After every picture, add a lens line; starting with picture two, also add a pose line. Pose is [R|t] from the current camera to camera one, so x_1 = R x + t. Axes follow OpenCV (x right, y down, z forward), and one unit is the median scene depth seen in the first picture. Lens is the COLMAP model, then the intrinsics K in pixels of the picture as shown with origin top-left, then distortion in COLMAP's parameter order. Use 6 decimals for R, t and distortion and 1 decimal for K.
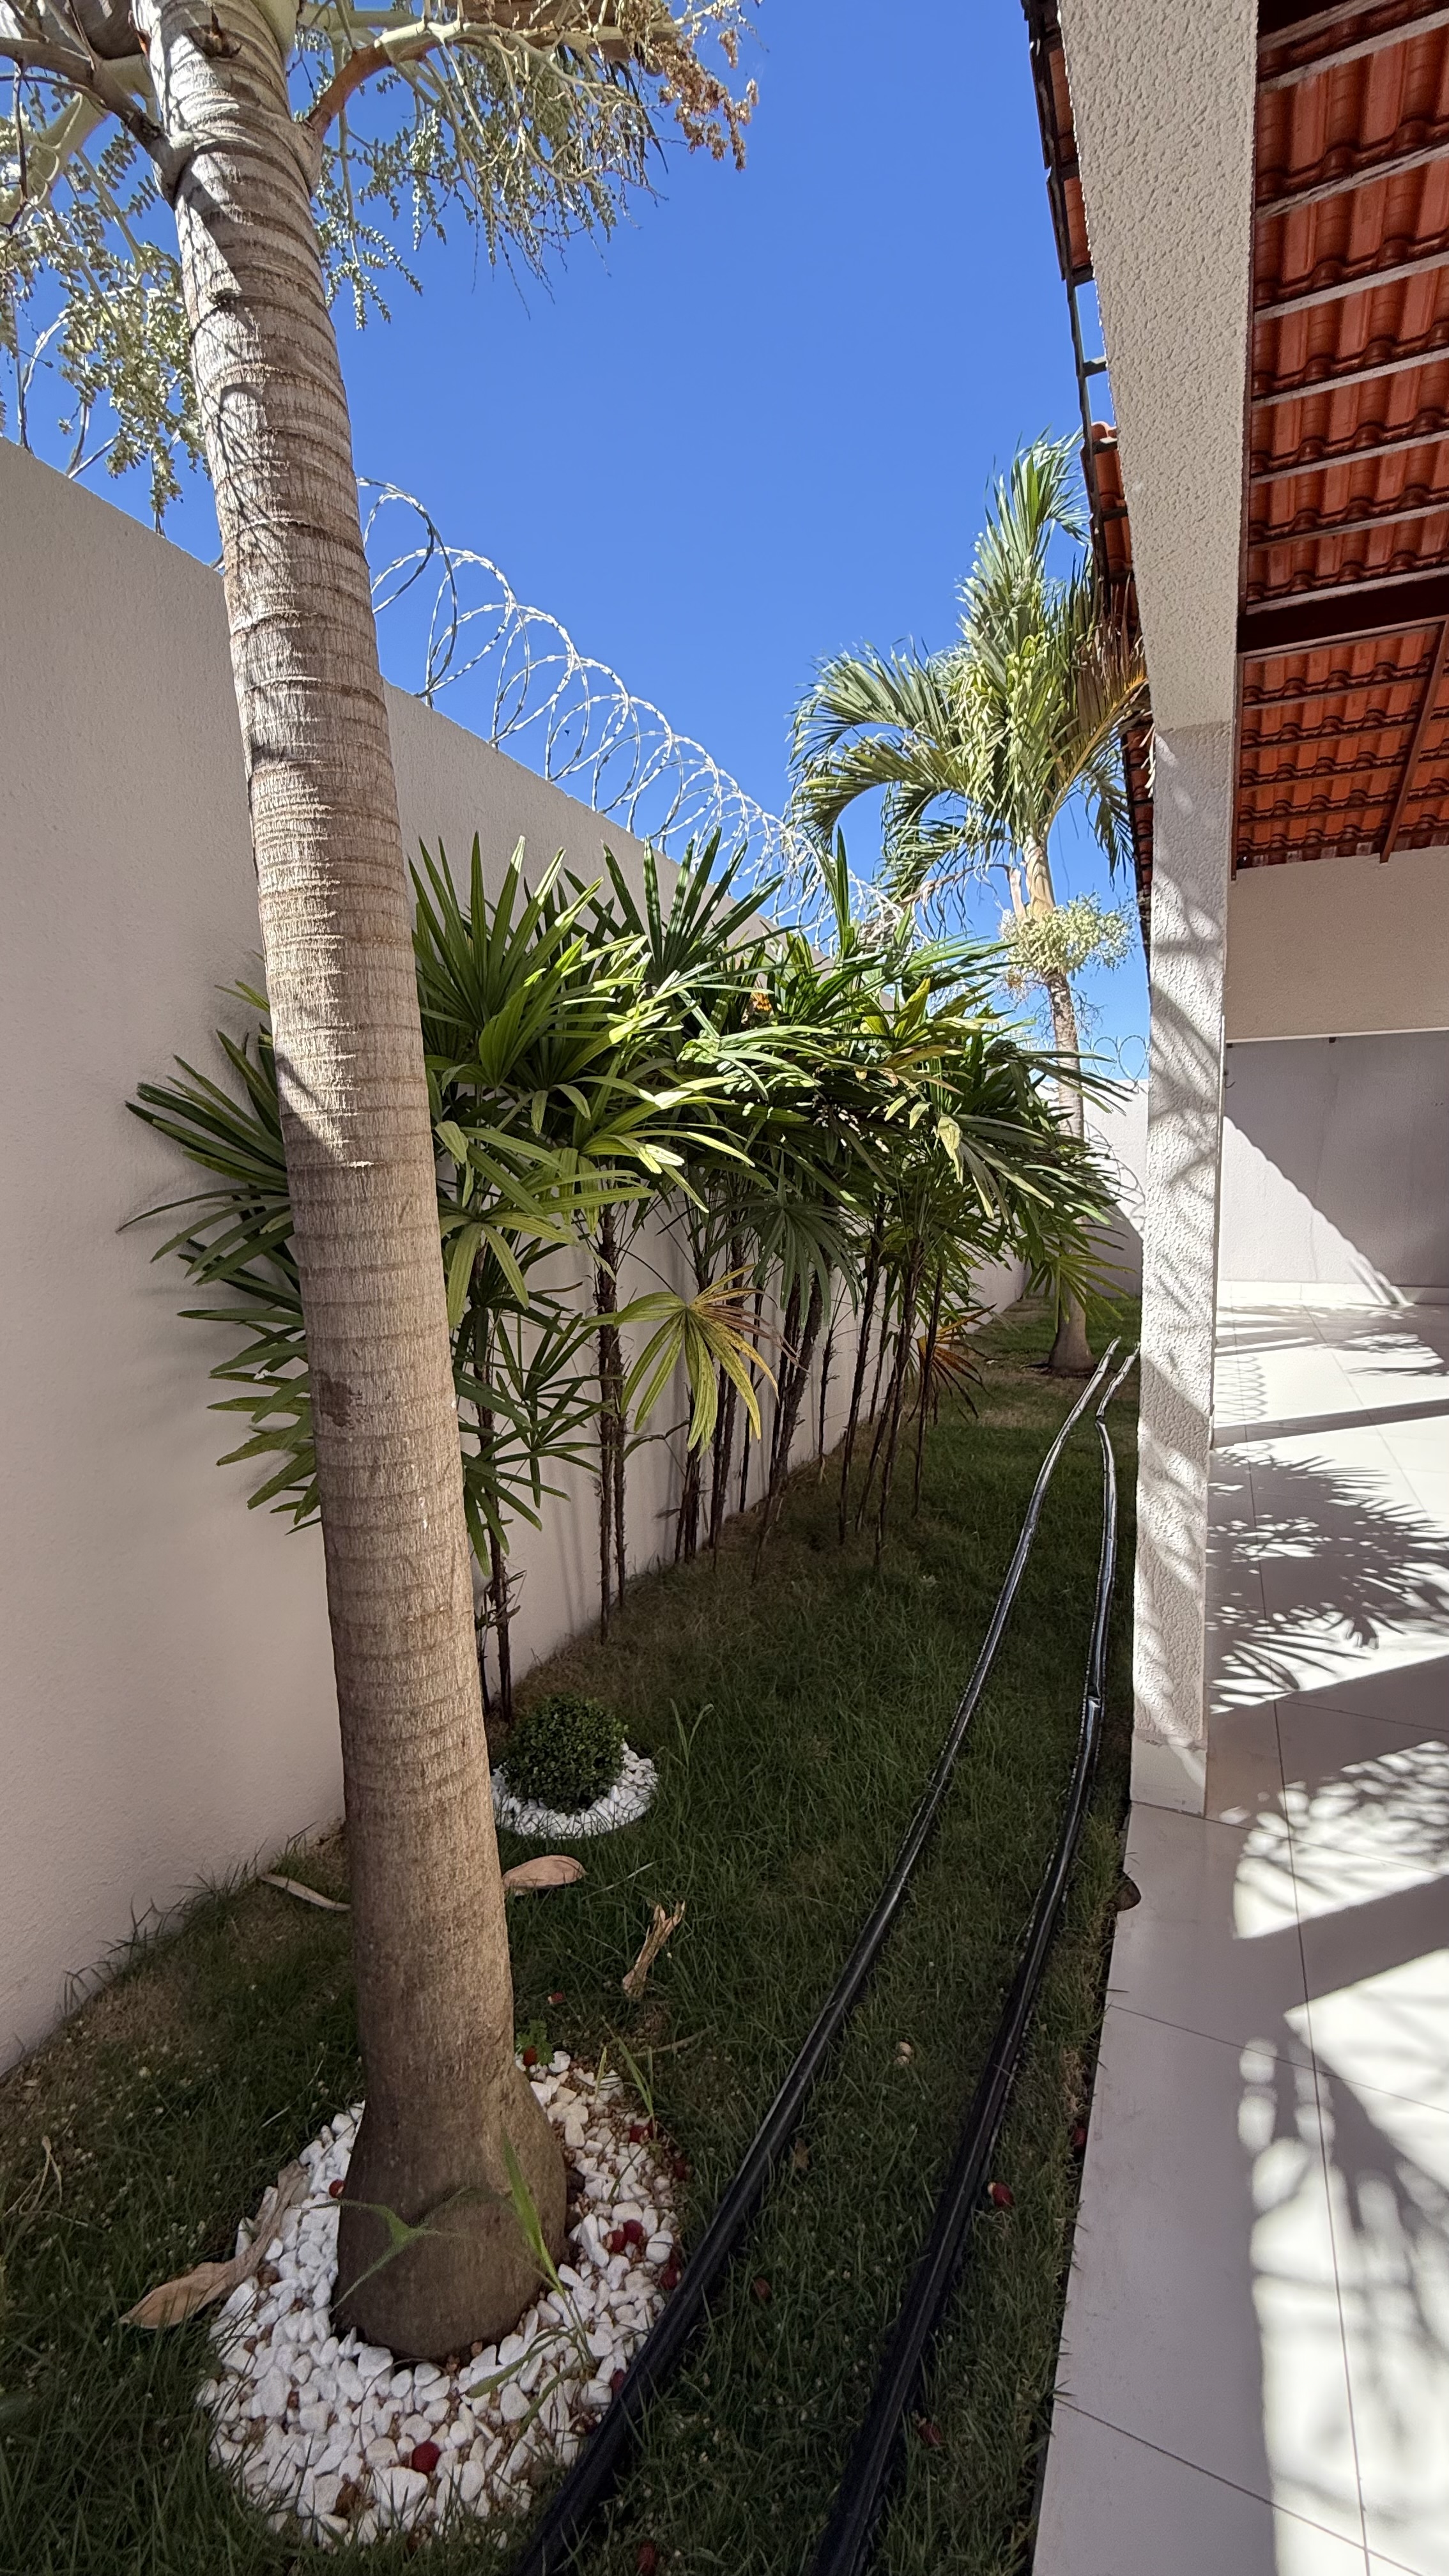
lens RADIAL K [[1028.6, 0, 722.1], [0, 1028.6, 1299.4], [0, 0, 1]] dist [0.001452, -0.000440]
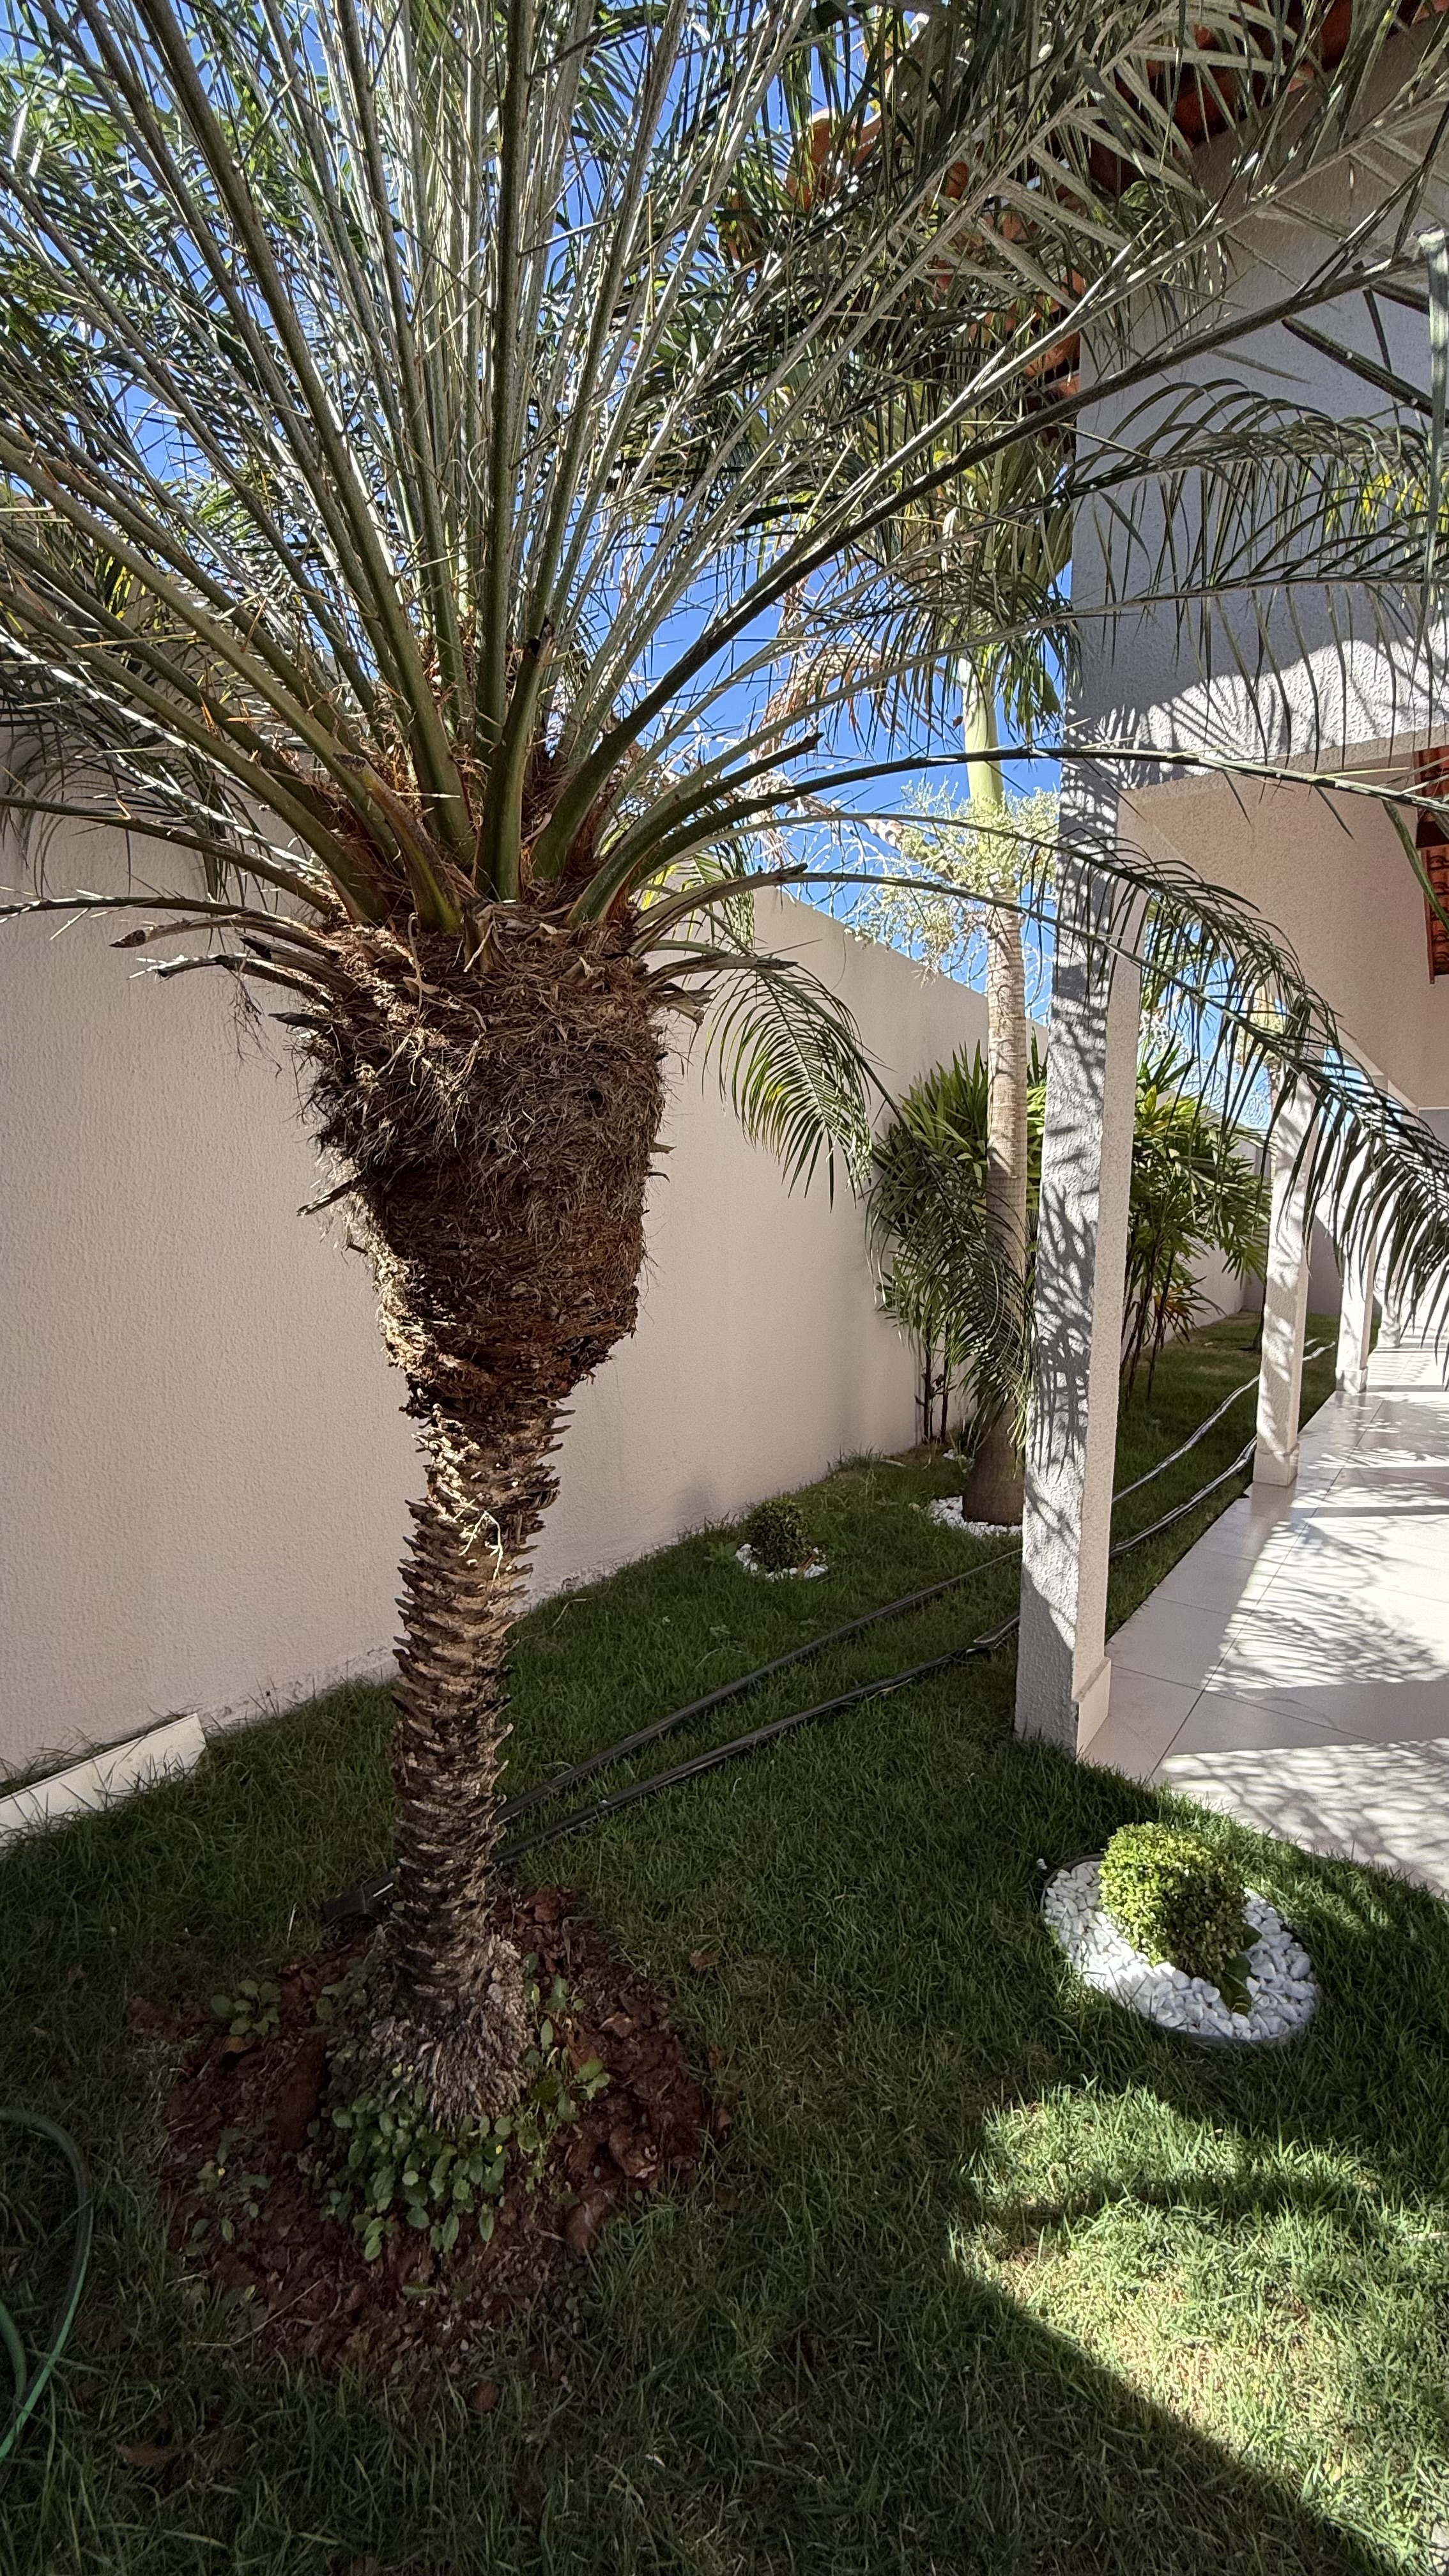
lens RADIAL K [[1028.6, 0, 726.4], [0, 1028.6, 1275.9], [0, 0, 1]] dist [0.001452, -0.000440]
pose [[0.979022, 0.058538, -0.195163, -0.297829], [-0.067187, 0.997017, -0.037991, 0.215823], [0.192357, 0.050306, 0.980035, -1.381597]]
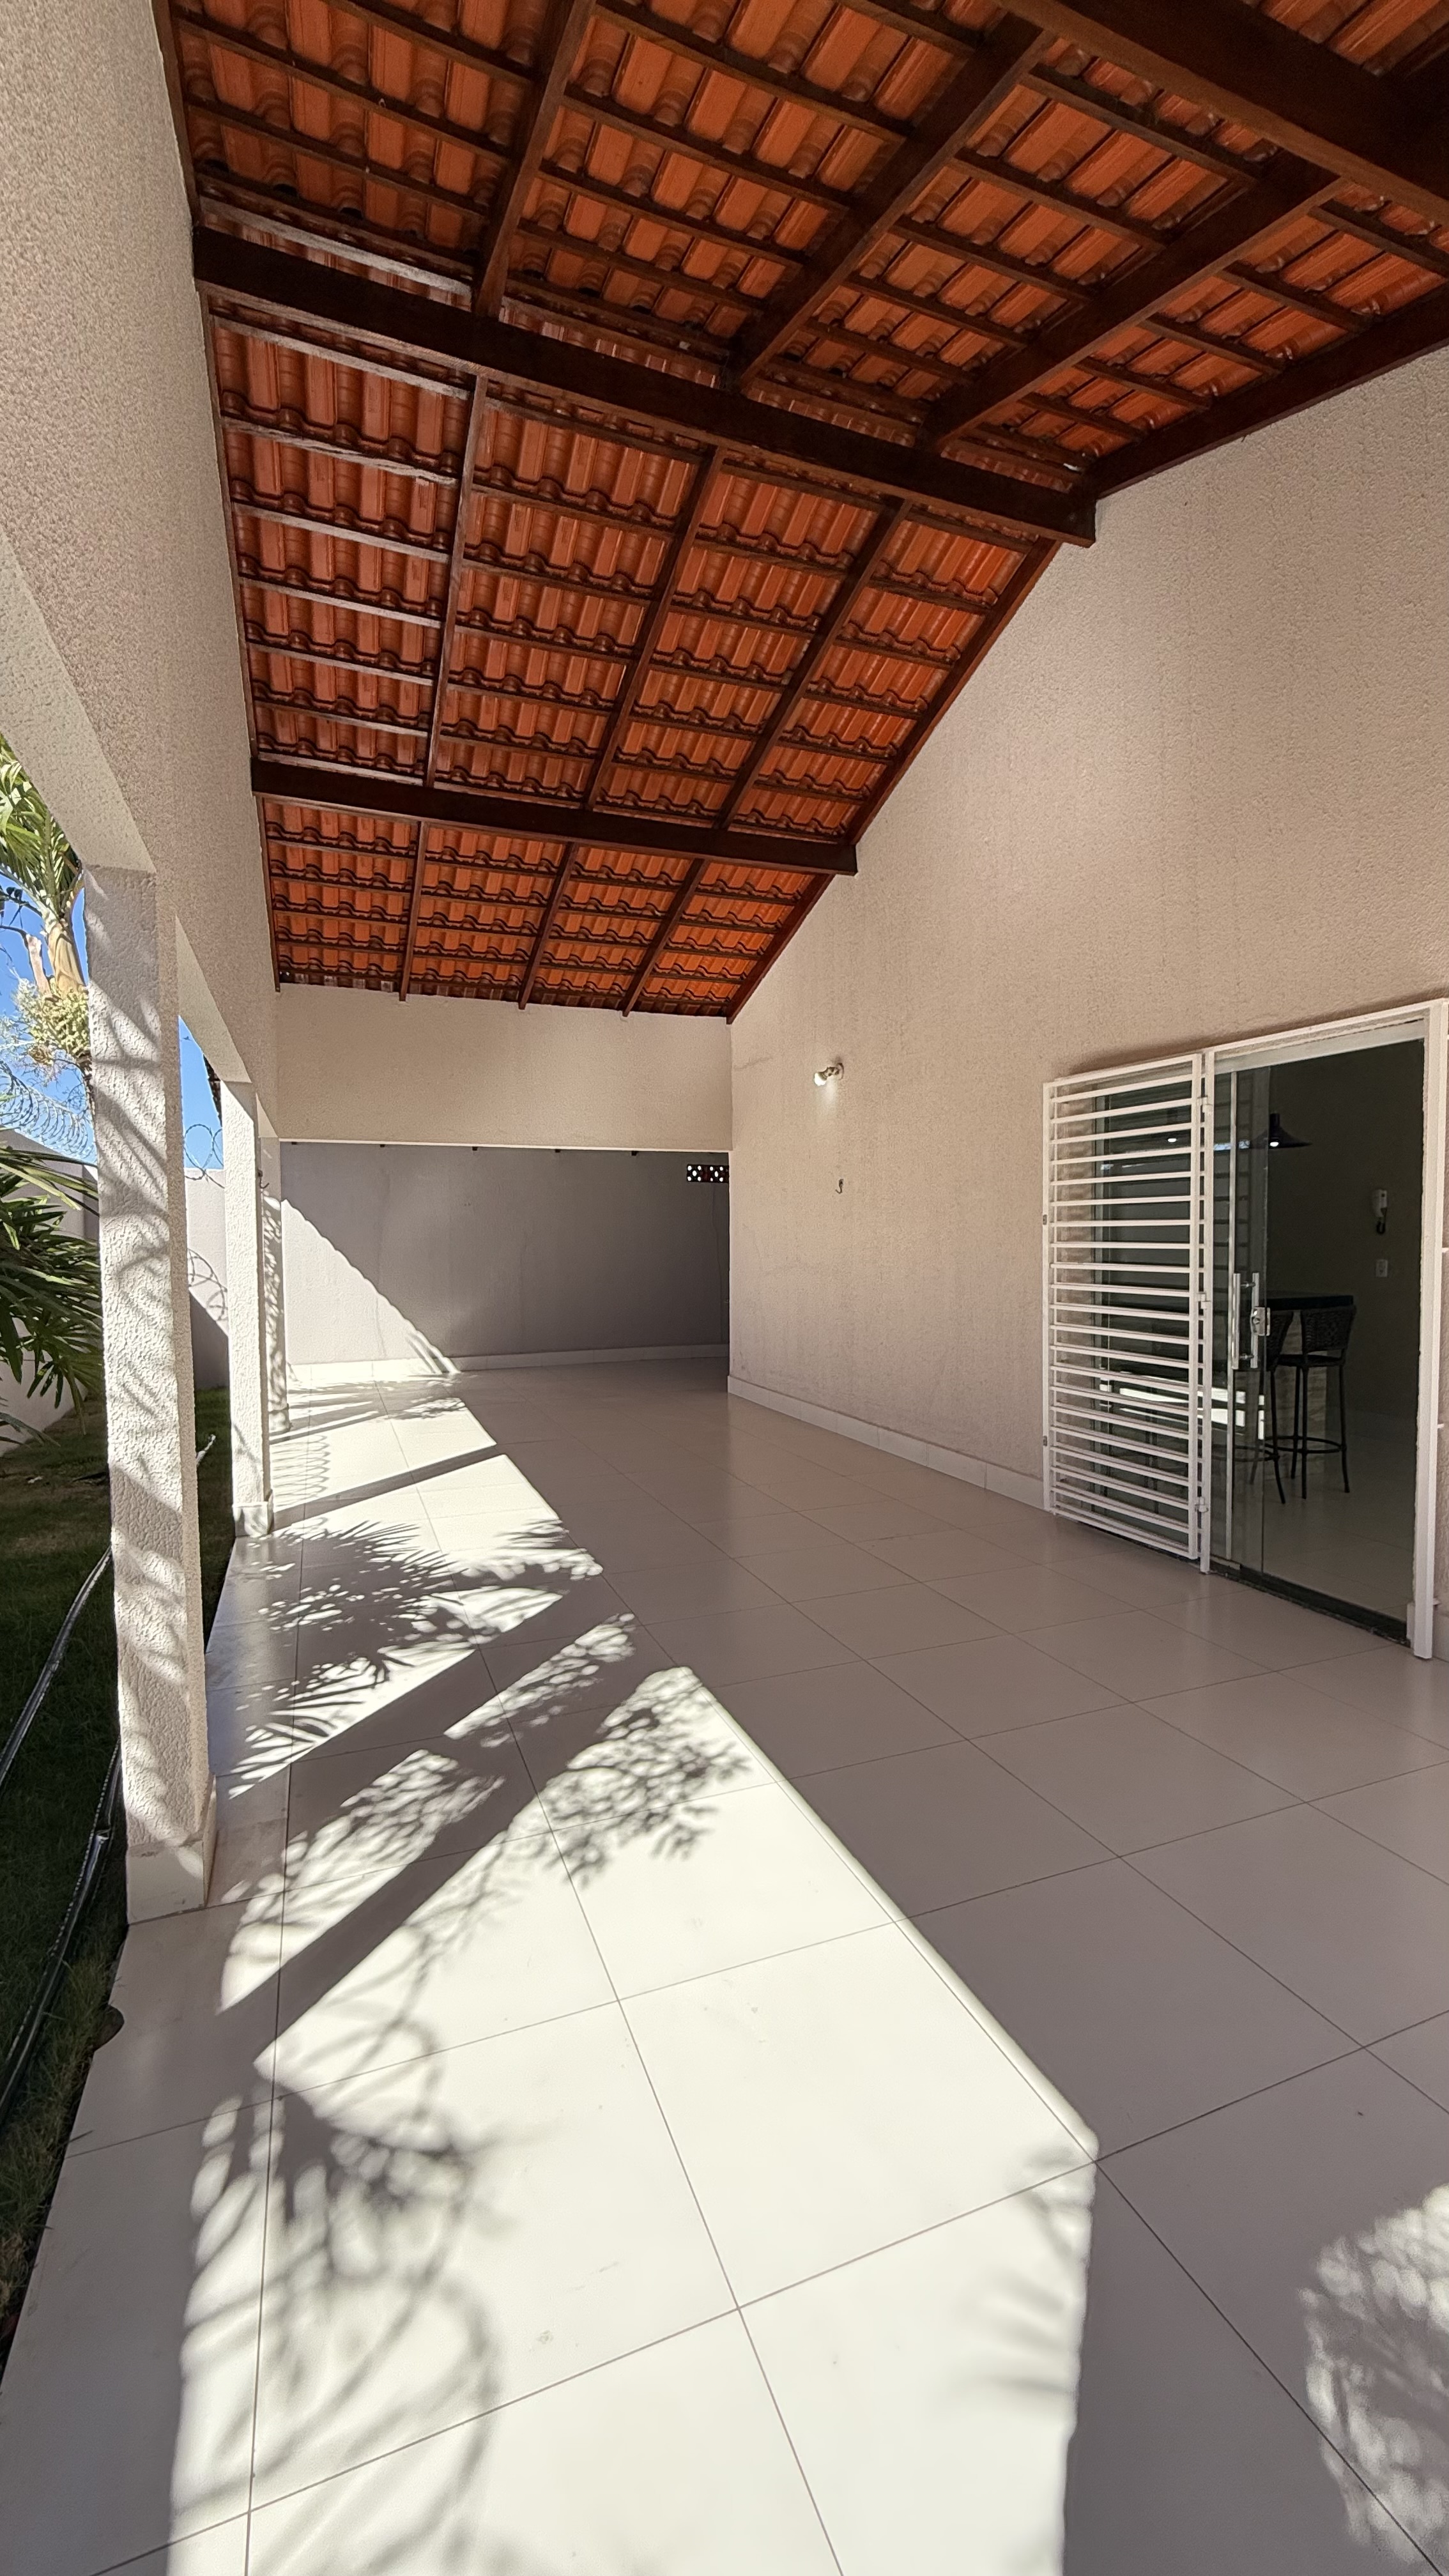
lens RADIAL K [[1028.6, 0, 723.0], [0, 1028.6, 1290.8], [0, 0, 1]] dist [0.001452, -0.000440]
pose [[0.683280, -0.027892, 0.729624, 0.087663], [0.092589, 0.994513, -0.048690, -0.009301], [-0.724262, 0.100824, 0.682113, -0.132526]]
